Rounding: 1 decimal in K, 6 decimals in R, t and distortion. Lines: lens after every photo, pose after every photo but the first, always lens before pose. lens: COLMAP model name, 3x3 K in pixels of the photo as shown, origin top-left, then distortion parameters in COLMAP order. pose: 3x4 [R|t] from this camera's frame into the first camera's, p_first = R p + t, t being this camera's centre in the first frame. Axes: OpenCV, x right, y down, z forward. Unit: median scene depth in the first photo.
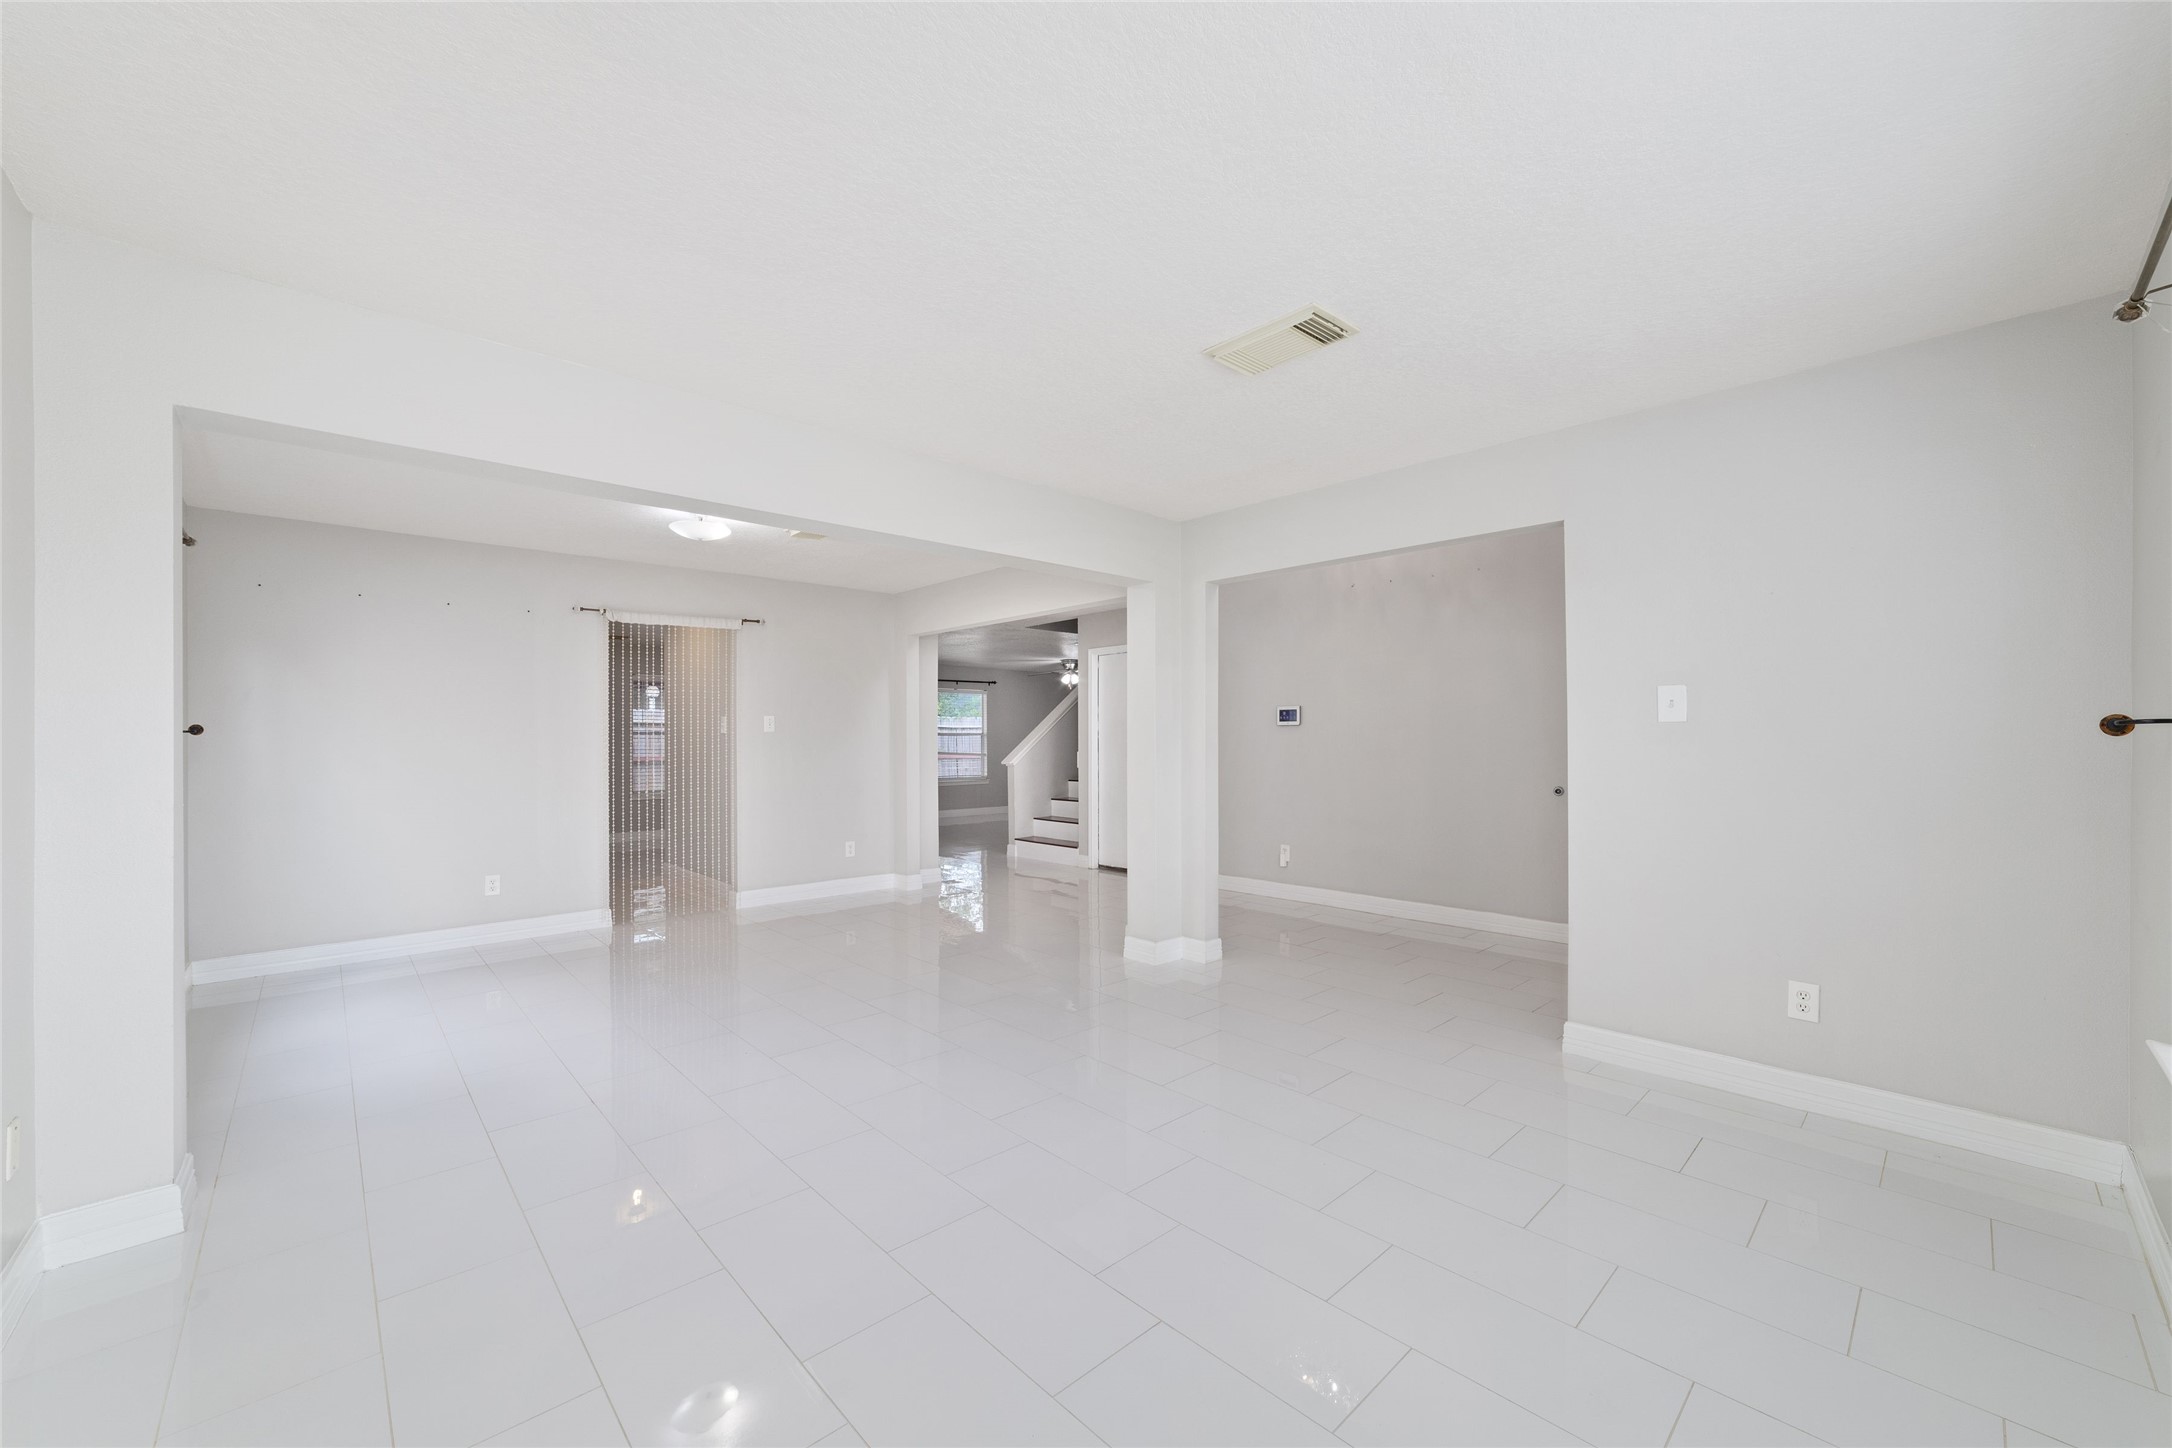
lens RADIAL K [[841.0, 0, 1085.6], [0, 841.0, 733.4], [0, 0, 1]] dist [-0.009581, 0.003938]
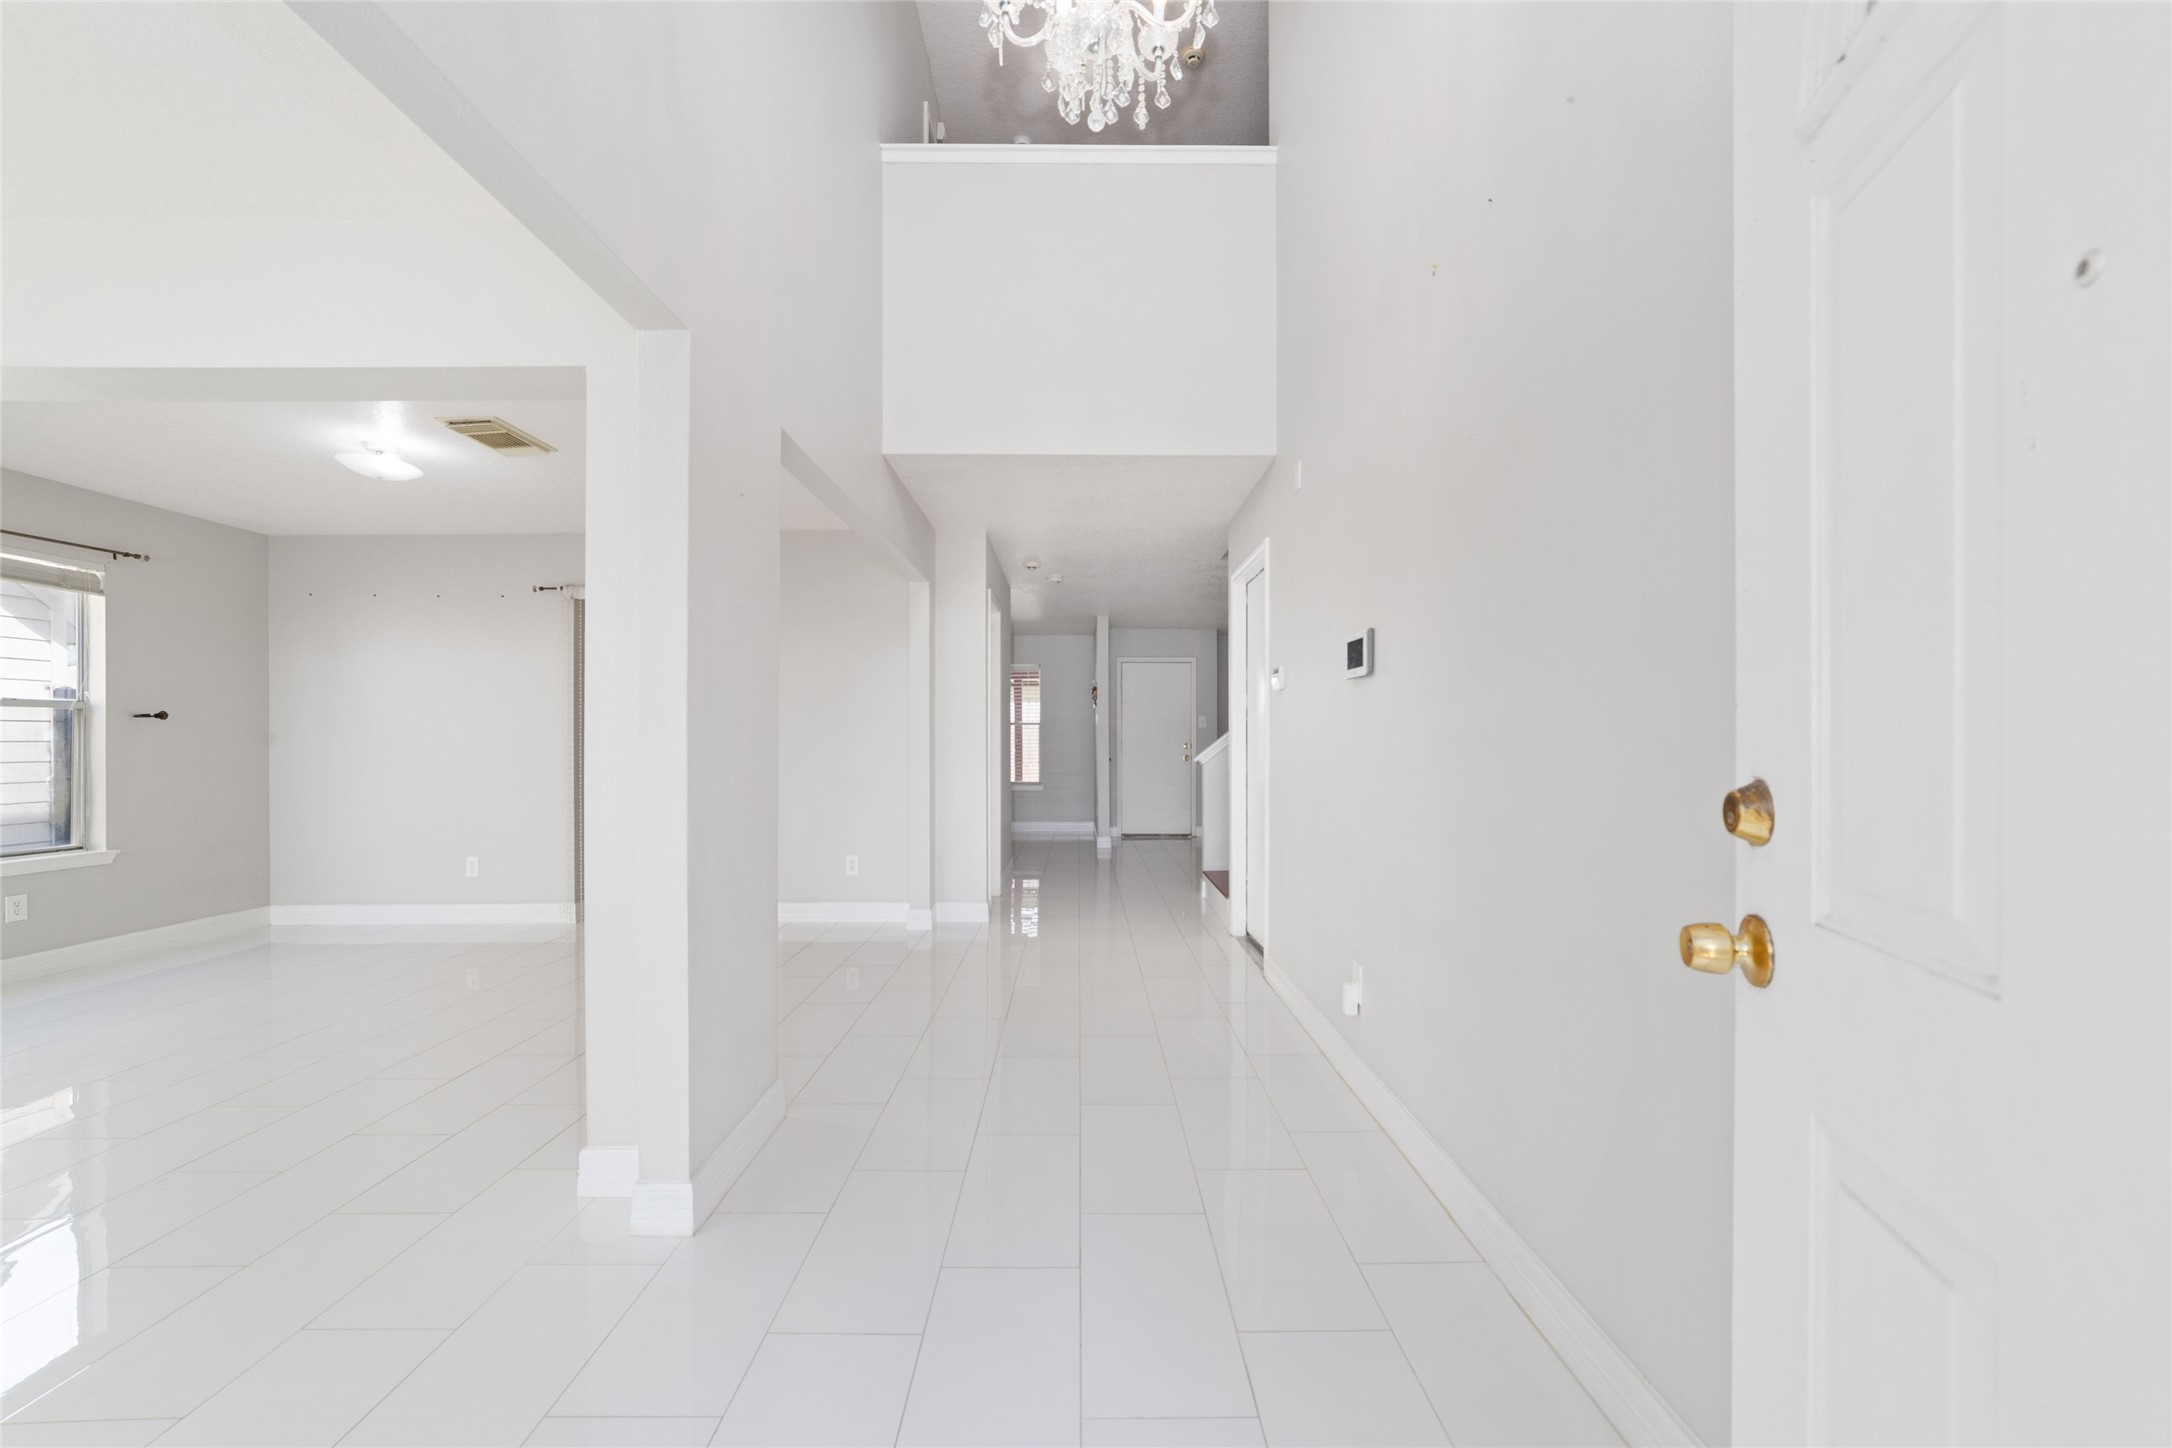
lens RADIAL K [[841.0, 0, 1084.9], [0, 841.0, 731.1], [0, 0, 1]] dist [-0.009581, 0.003938]
pose [[0.731976, -0.003969, -0.681319, 0.406597], [0.005805, 0.999983, 0.000412, 0.014877], [0.681306, -0.004257, 0.731986, 0.580262]]
